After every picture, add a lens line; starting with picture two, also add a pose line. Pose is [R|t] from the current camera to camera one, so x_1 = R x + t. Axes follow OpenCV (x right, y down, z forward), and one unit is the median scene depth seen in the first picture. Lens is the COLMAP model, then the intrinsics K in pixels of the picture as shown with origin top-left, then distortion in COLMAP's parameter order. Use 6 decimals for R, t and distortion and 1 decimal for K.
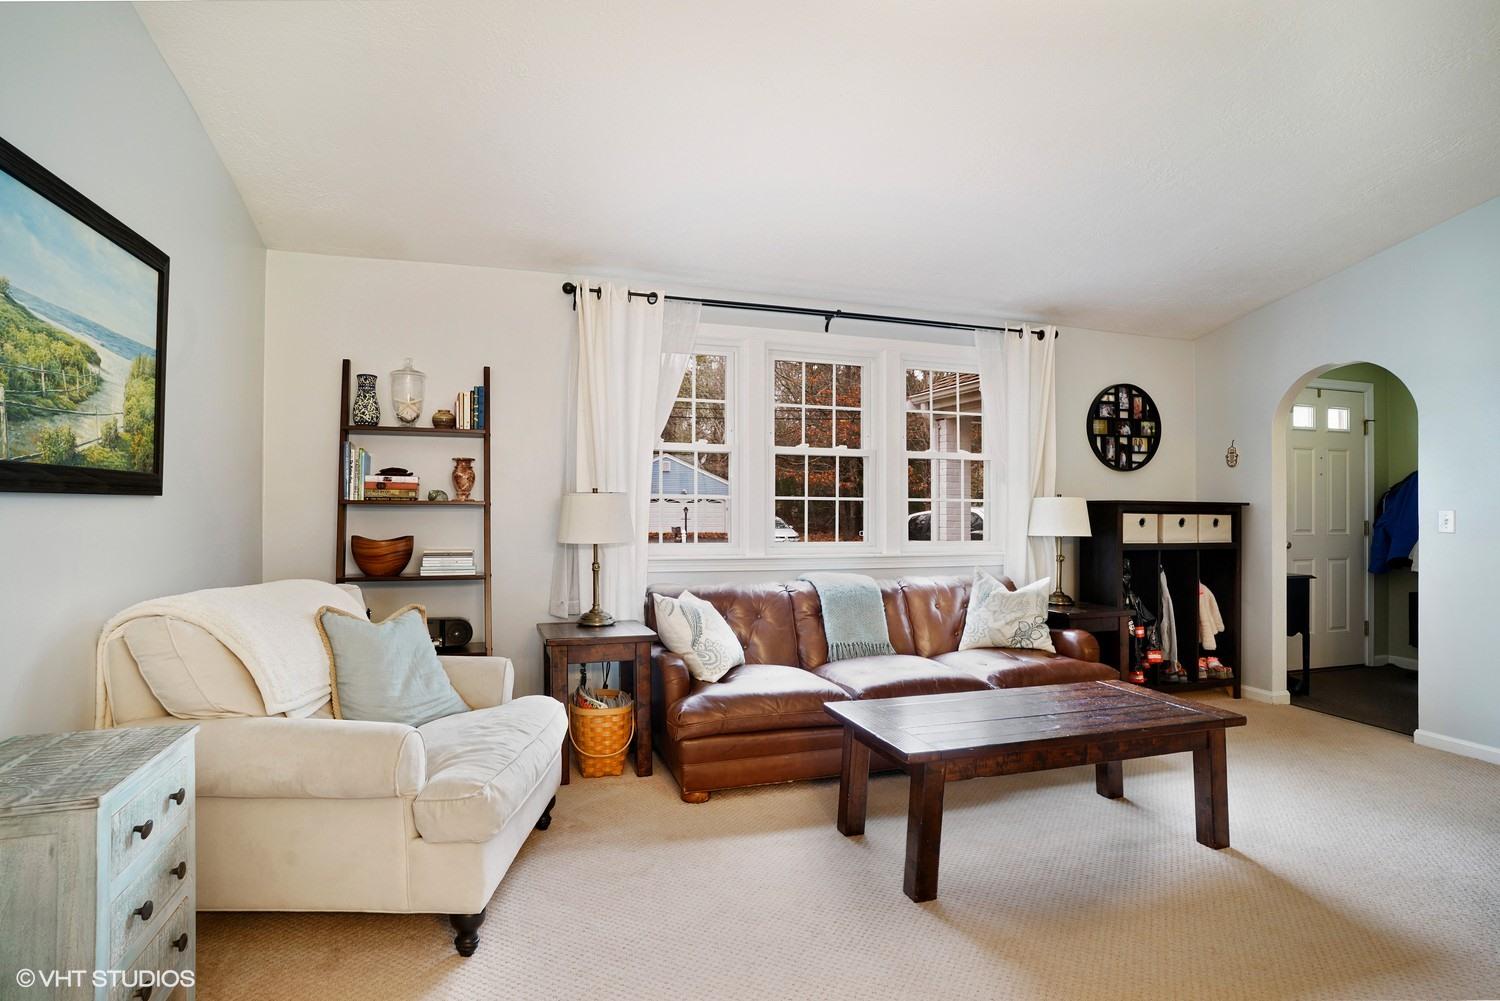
lens RADIAL K [[762.3, 0, 708.6], [0, 762.3, 498.3], [0, 0, 1]] dist [-0.002030, 0.000617]
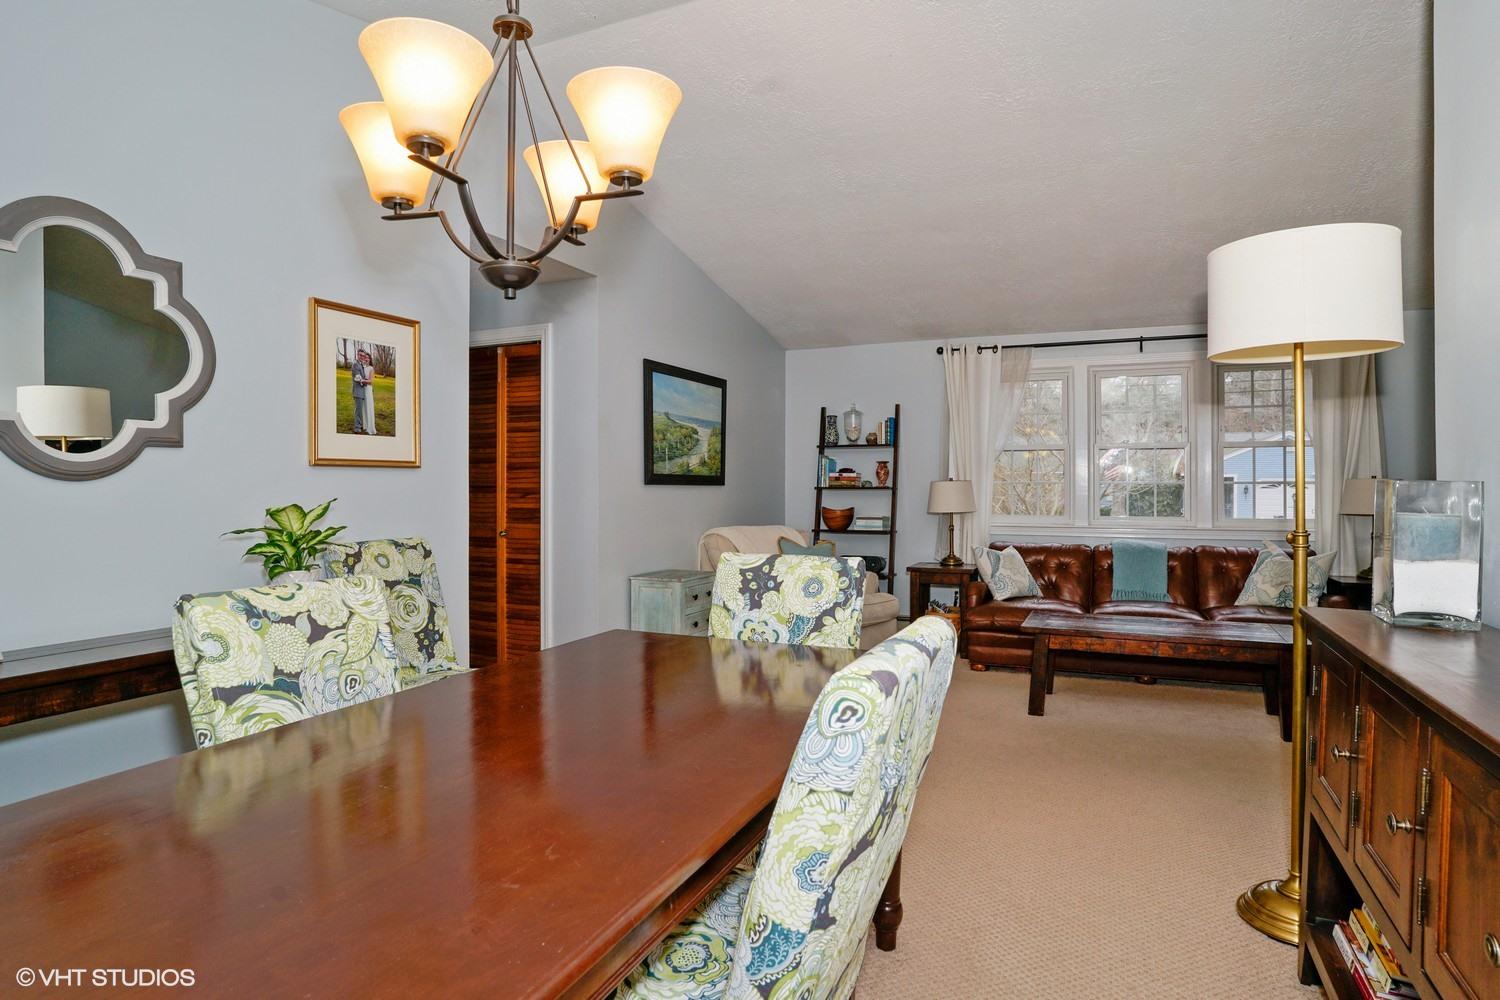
lens RADIAL K [[794.2, 0, 750.0], [0, 794.2, 500.0], [0, 0, 1]] dist [-0.001695, 0.000285]
pose [[0.759919, 0.002059, -0.650014, 0.597864], [0.009232, 0.999860, 0.013960, 0.004990], [0.649952, -0.016610, 0.759794, -0.512165]]
